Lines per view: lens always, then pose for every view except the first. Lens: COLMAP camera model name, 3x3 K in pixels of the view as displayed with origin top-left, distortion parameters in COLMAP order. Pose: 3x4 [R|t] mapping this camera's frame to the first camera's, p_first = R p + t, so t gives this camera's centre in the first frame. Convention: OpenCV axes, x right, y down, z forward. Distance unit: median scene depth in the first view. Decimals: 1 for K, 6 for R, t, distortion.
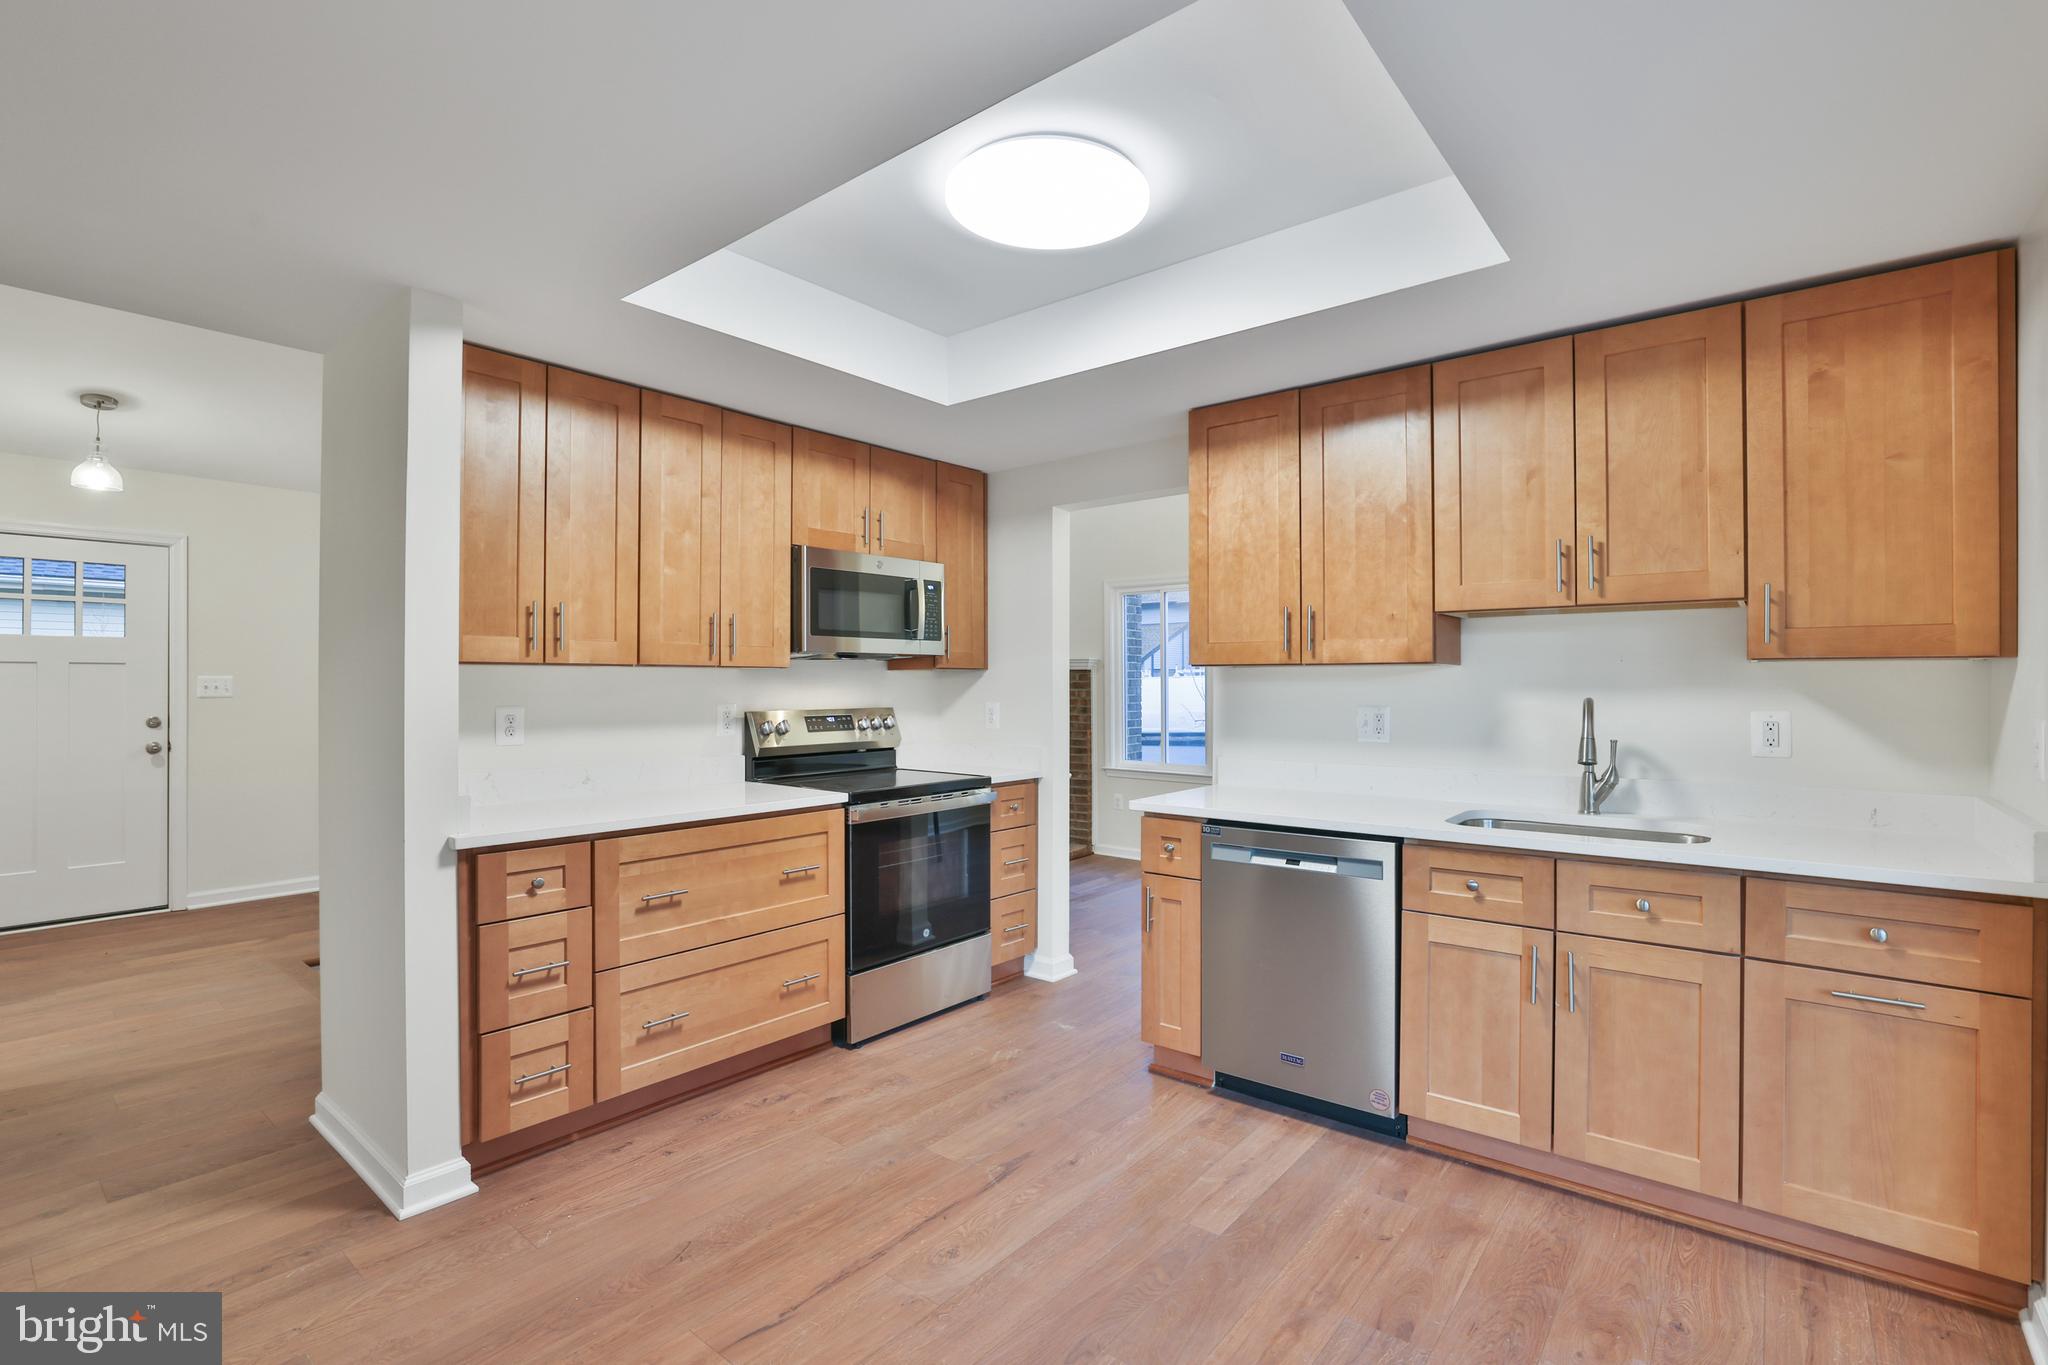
lens RADIAL K [[938.3, 0, 1025.3], [0, 938.3, 683.3], [0, 0, 1]] dist [-0.048546, 0.018760]
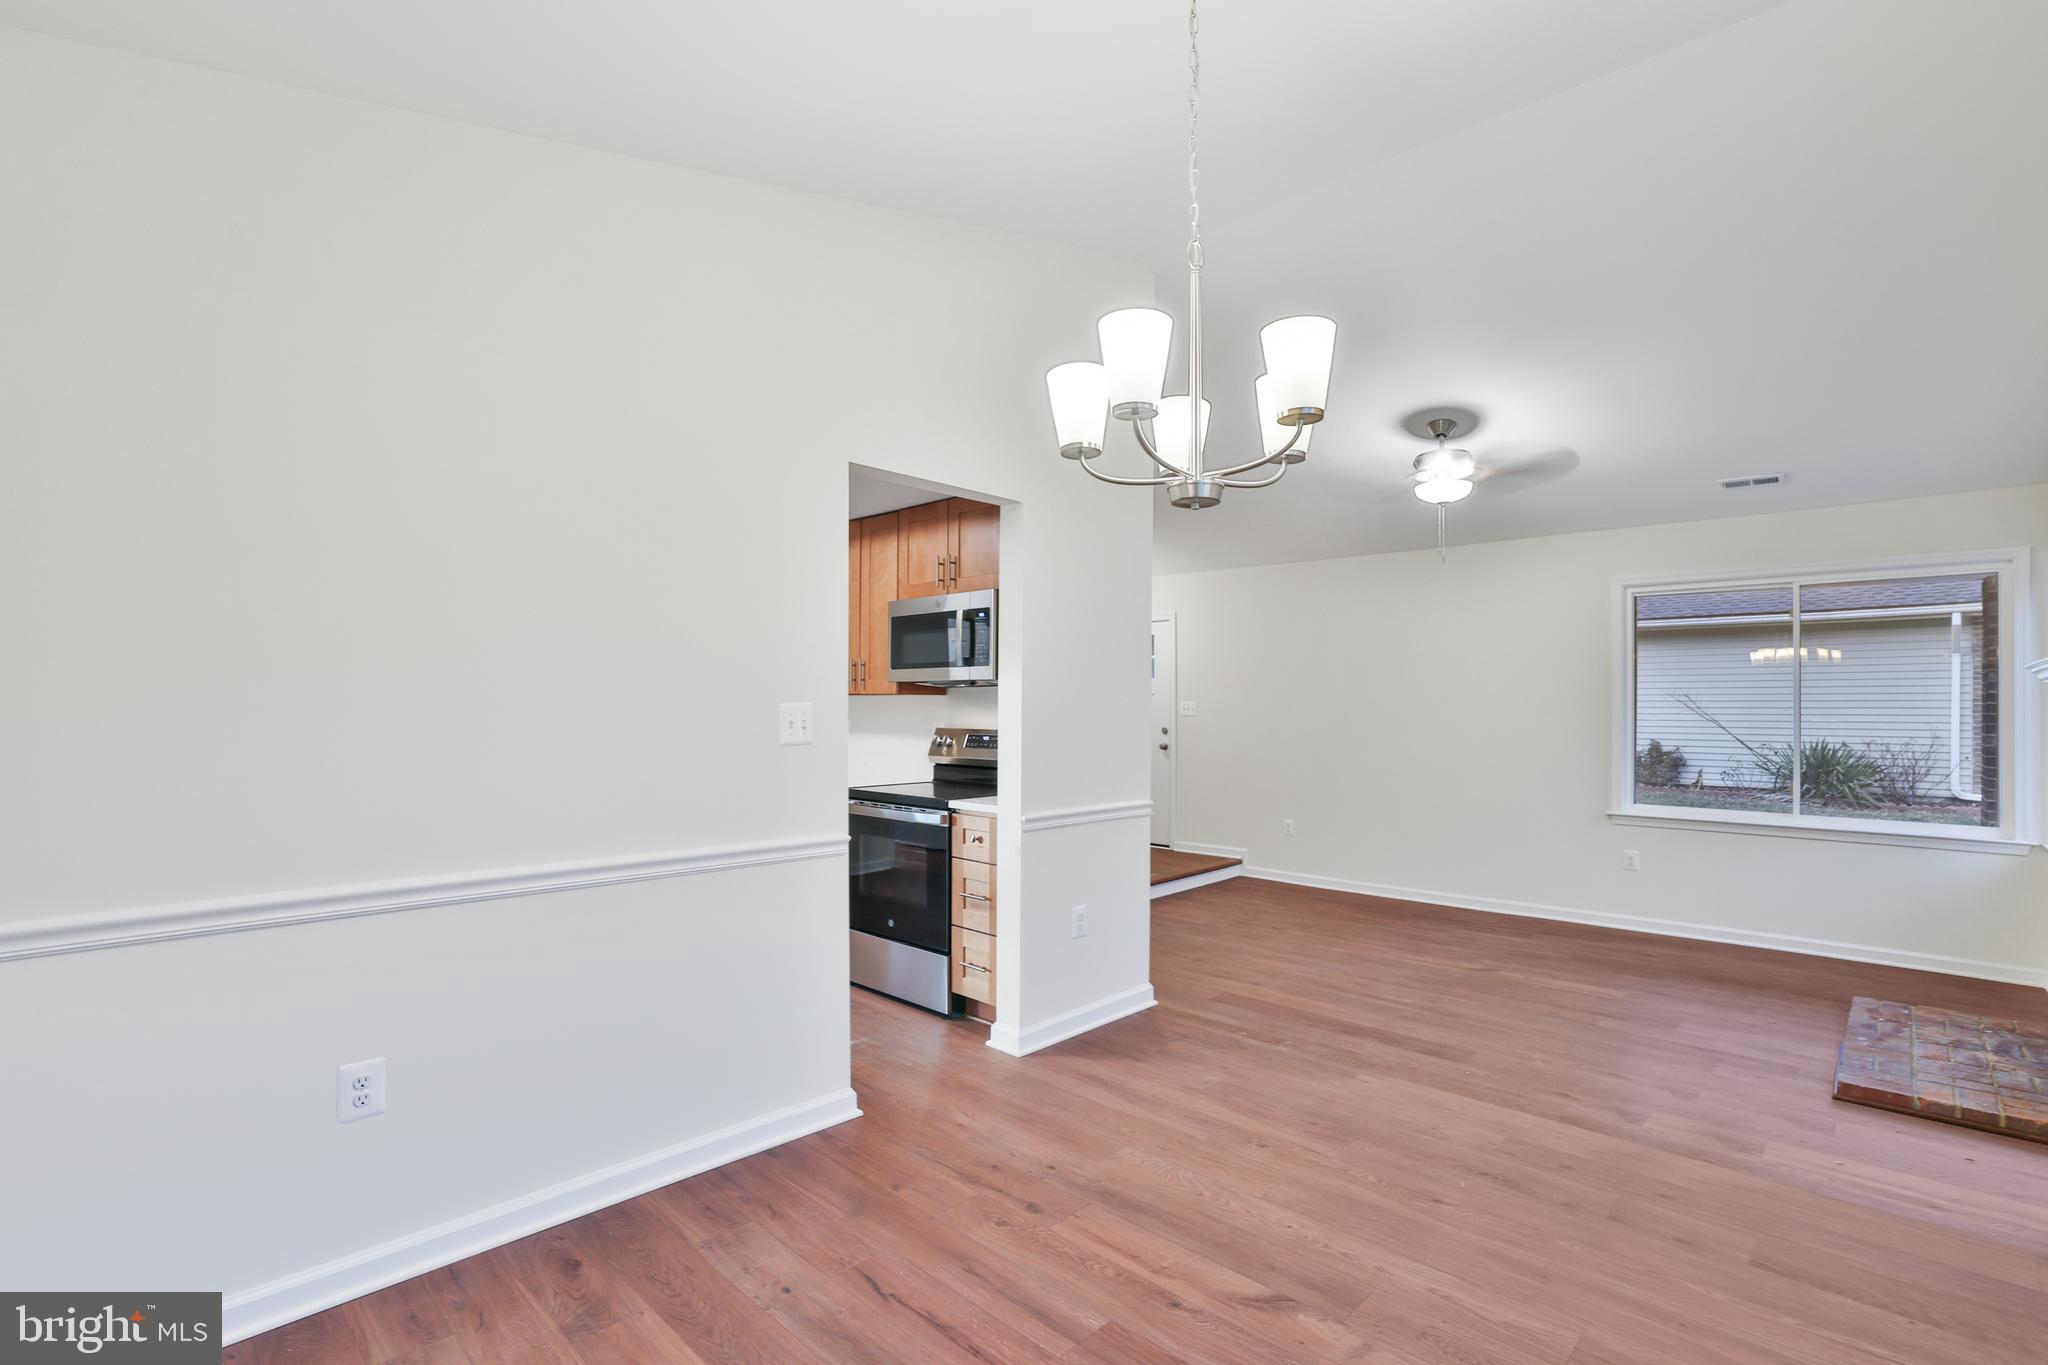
lens RADIAL K [[938.3, 0, 1025.3], [0, 938.3, 683.3], [0, 0, 1]] dist [-0.048546, 0.018760]
pose [[-0.078197, -0.021885, -0.996698, 1.183188], [-0.006125, 0.999751, -0.021472, -0.005738], [0.996919, 0.004425, -0.078312, 1.429582]]
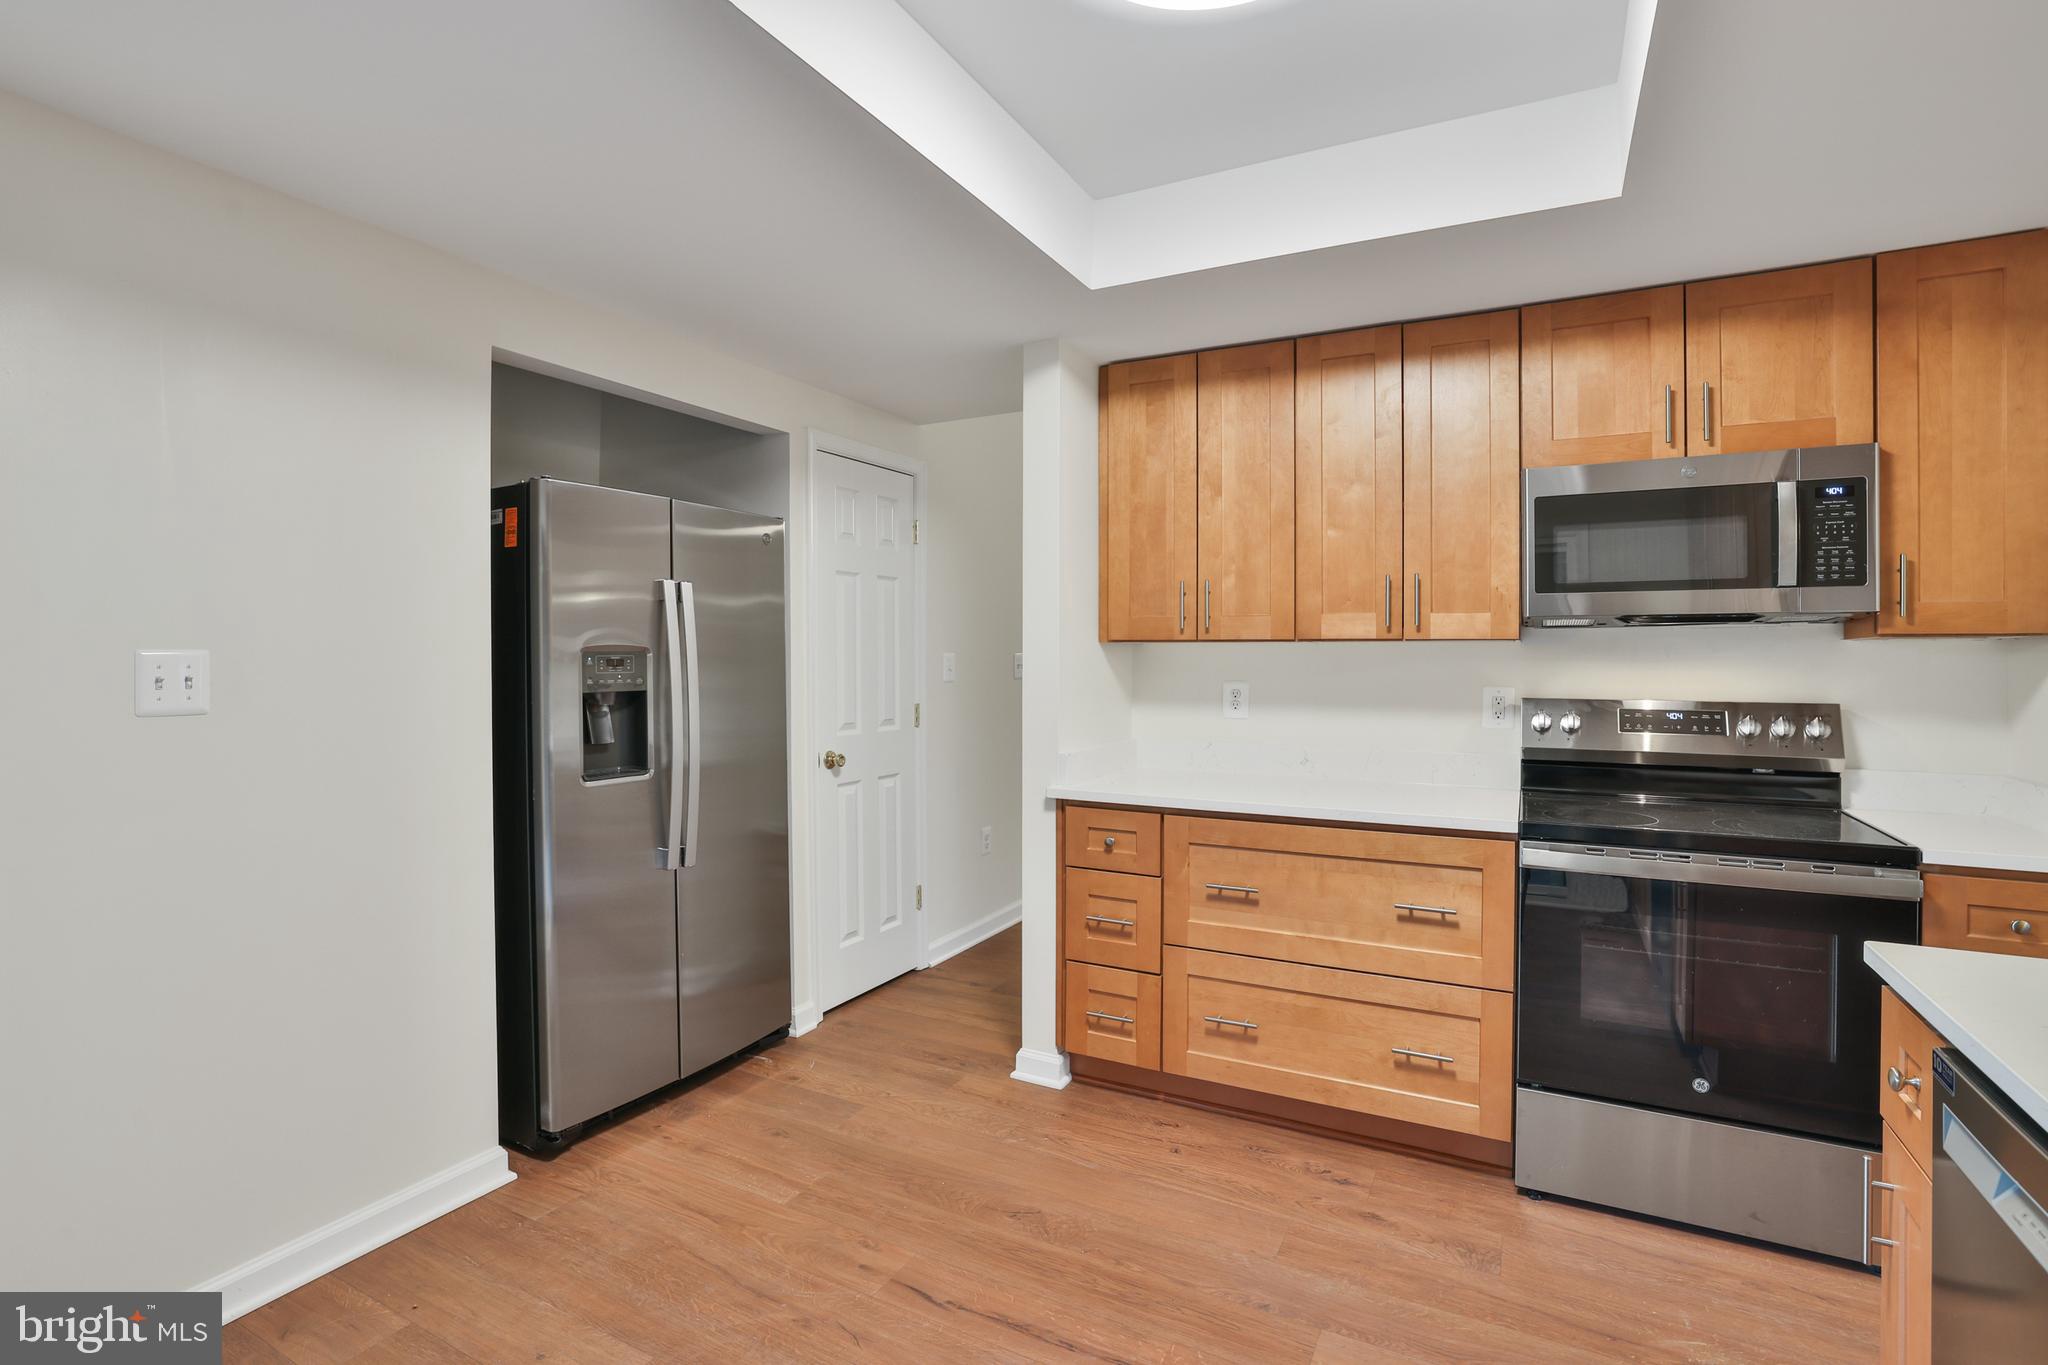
lens RADIAL K [[967.9, 0, 1021.5], [0, 967.9, 663.3], [0, 0, 1]] dist [-0.031386, 0.000857]
pose [[0.195263, 0.007883, -0.980719, 0.449061], [-0.003859, 0.999966, 0.007269, -0.002363], [0.980743, 0.002366, 0.195287, 0.526897]]
